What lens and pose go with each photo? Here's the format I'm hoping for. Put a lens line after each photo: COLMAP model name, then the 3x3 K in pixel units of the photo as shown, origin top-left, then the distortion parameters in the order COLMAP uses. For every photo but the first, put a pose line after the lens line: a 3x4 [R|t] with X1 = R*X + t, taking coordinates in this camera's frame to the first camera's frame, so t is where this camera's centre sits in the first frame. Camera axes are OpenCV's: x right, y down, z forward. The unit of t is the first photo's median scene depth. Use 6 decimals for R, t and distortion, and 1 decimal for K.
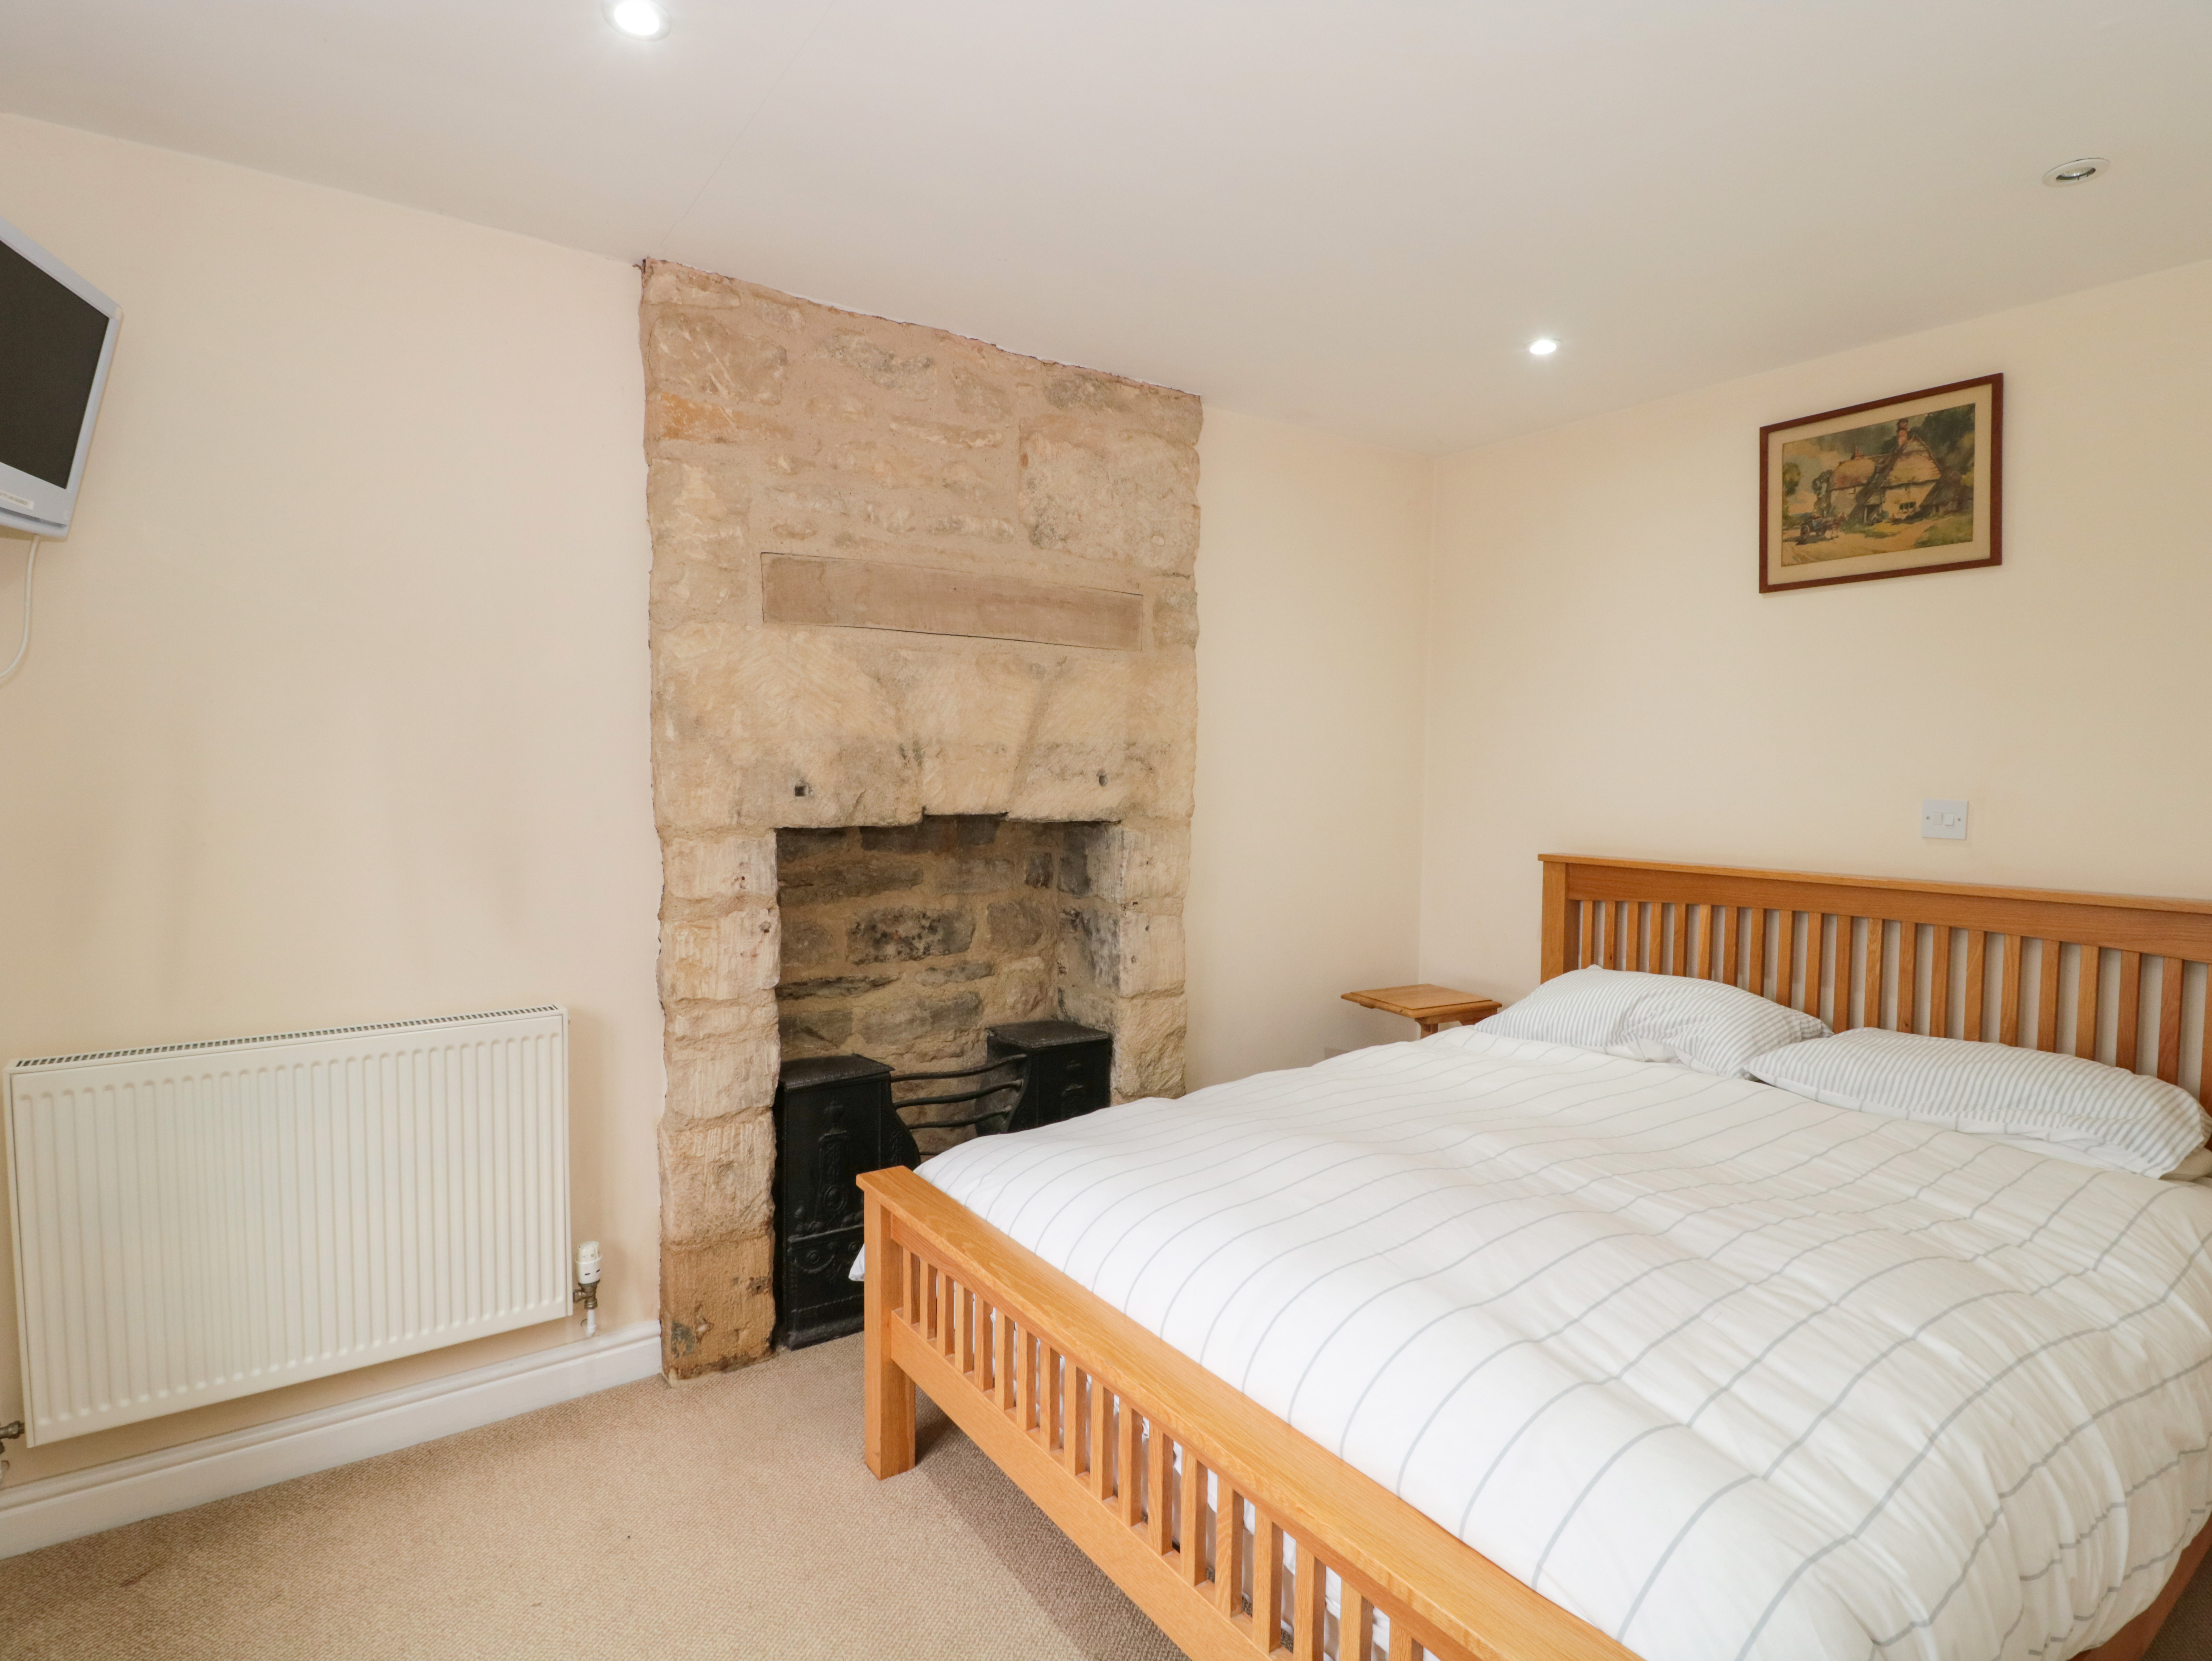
lens RADIAL K [[1149.8, 0, 1100.4], [0, 1149.8, 833.9], [0, 0, 1]] dist [-0.001340, -0.012906]
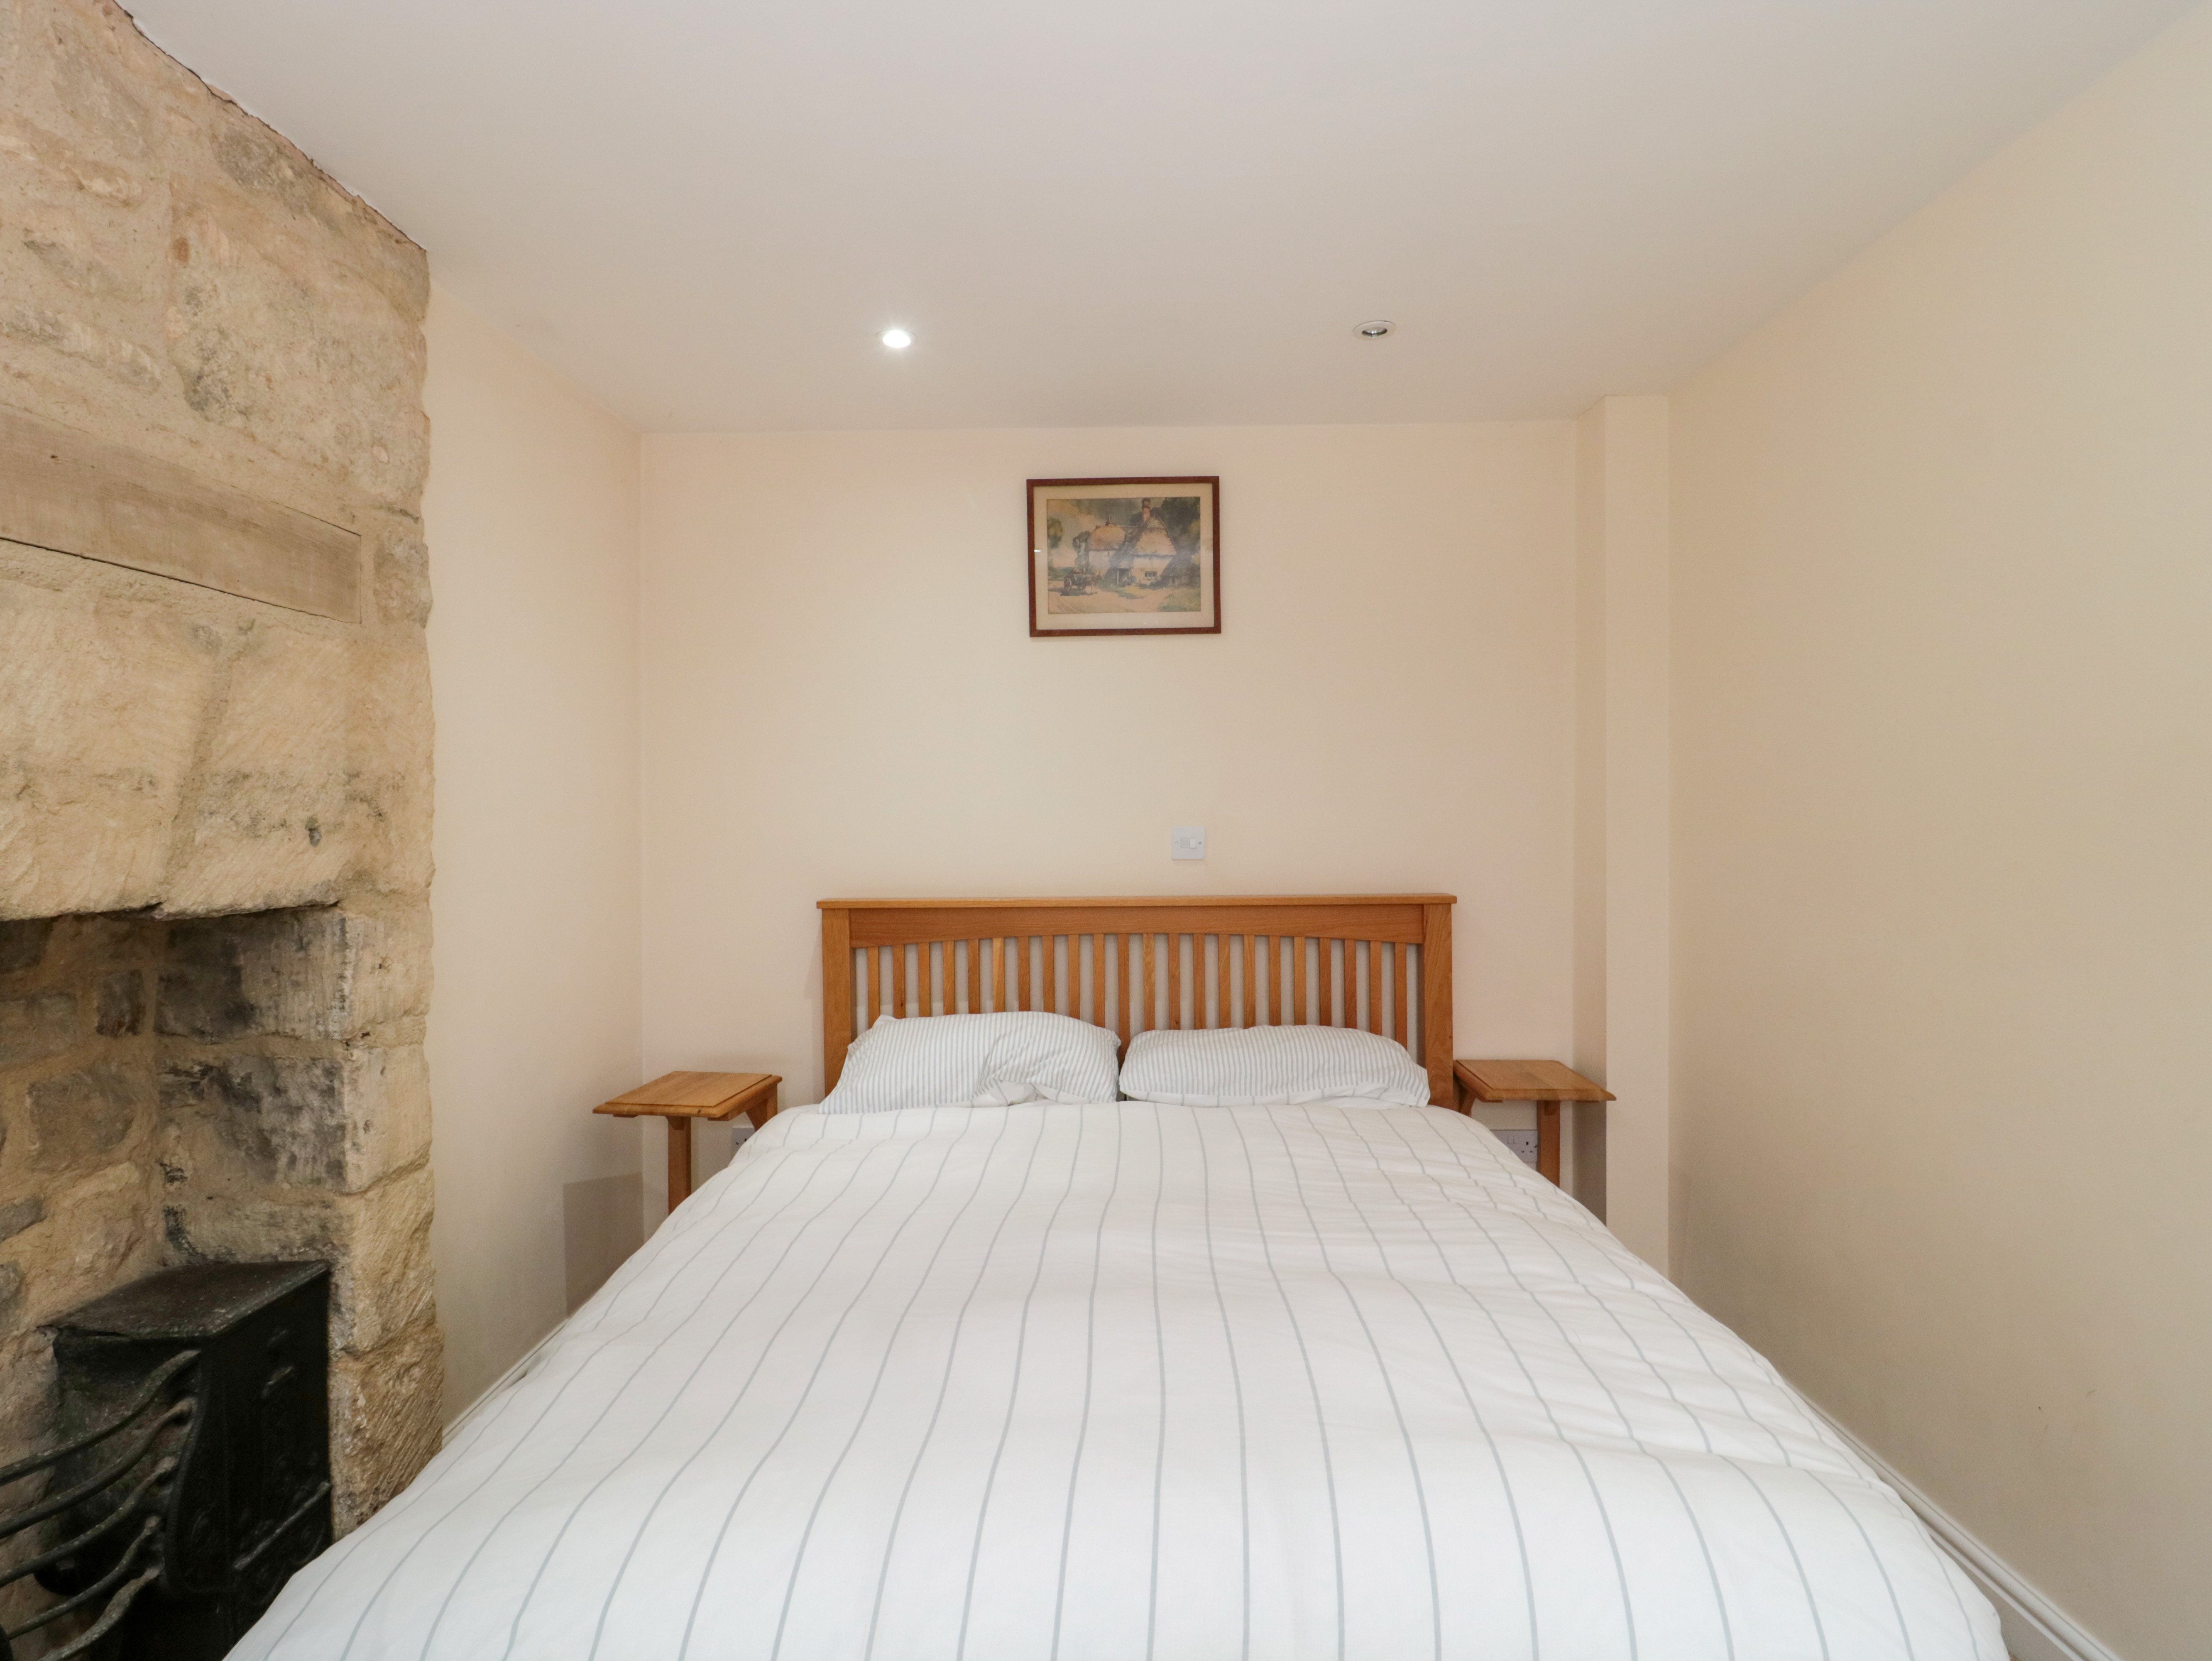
lens RADIAL K [[1149.8, 0, 1112.4], [0, 1149.8, 826.0], [0, 0, 1]] dist [-0.001340, -0.012906]
pose [[0.582076, -0.027754, 0.812661, -0.253440], [0.059779, 0.998173, -0.008728, -0.023427], [-0.810934, 0.053661, 0.582672, 0.347207]]
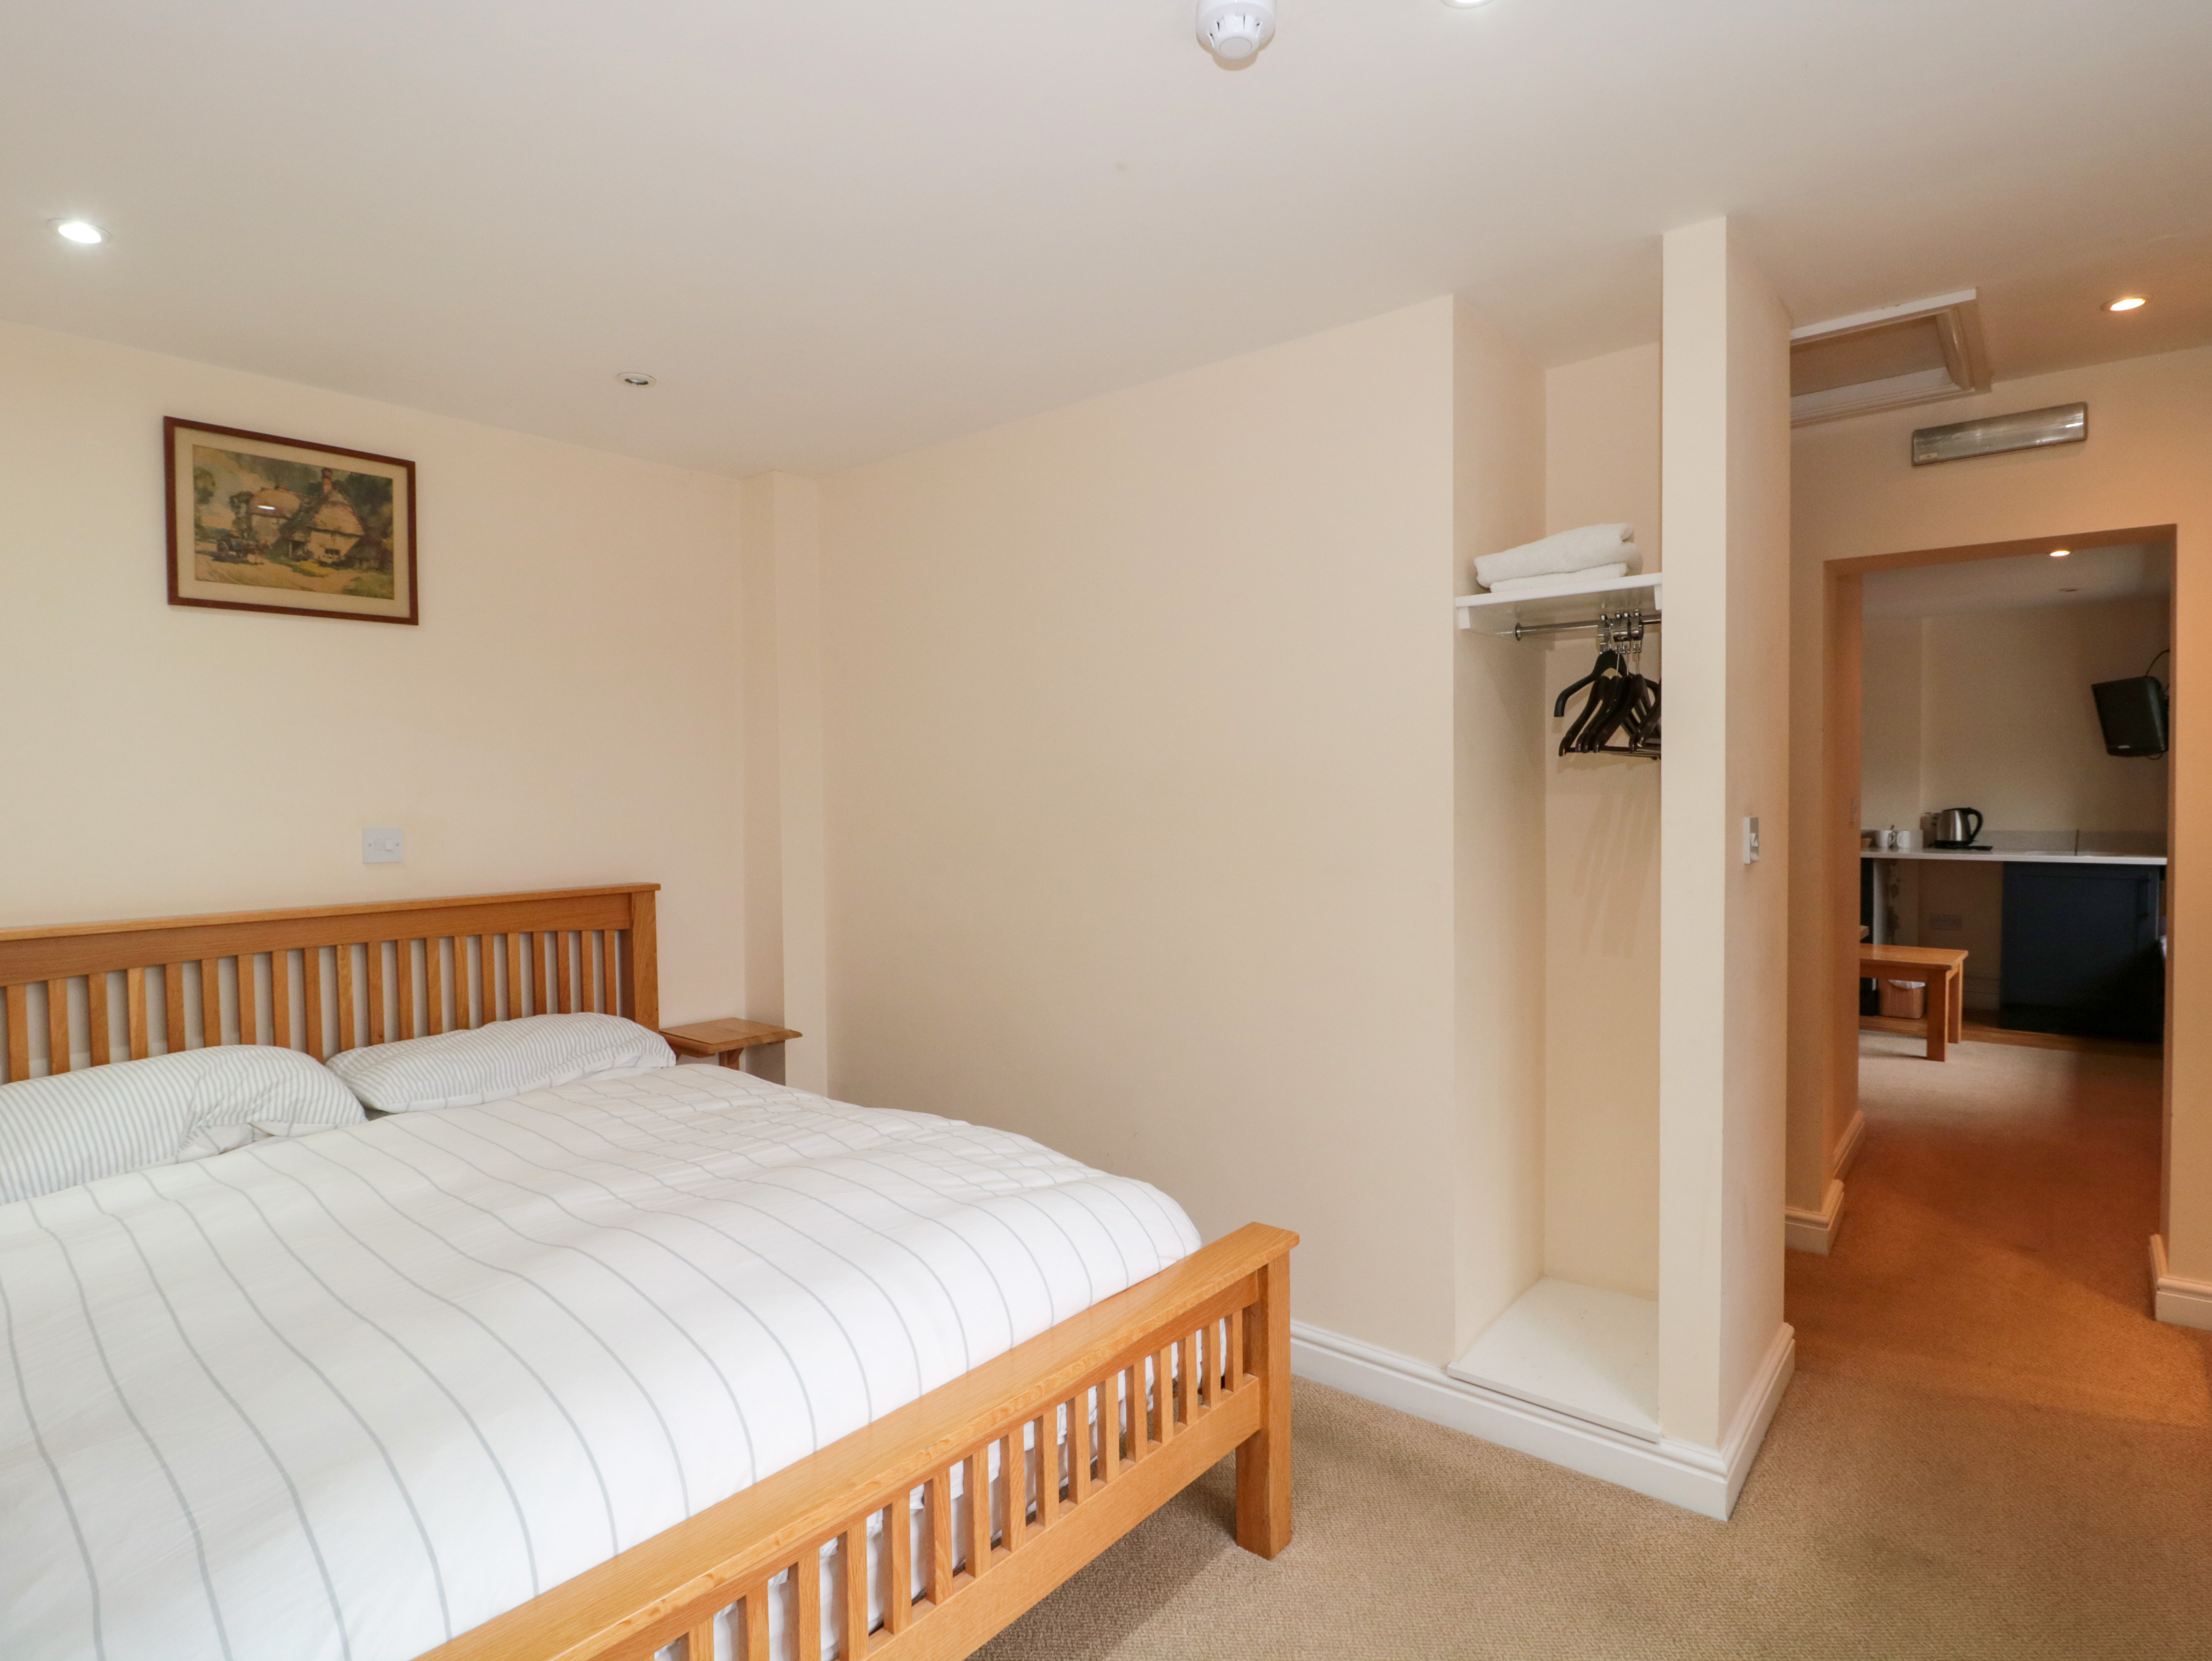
lens RADIAL K [[1149.8, 0, 1114.8], [0, 1149.8, 832.8], [0, 0, 1]] dist [-0.001340, -0.012906]
pose [[-0.262684, -0.040453, 0.964034, -0.485523], [0.063540, 0.996227, 0.059118, -0.042354], [-0.962788, 0.076784, -0.259122, 0.564390]]
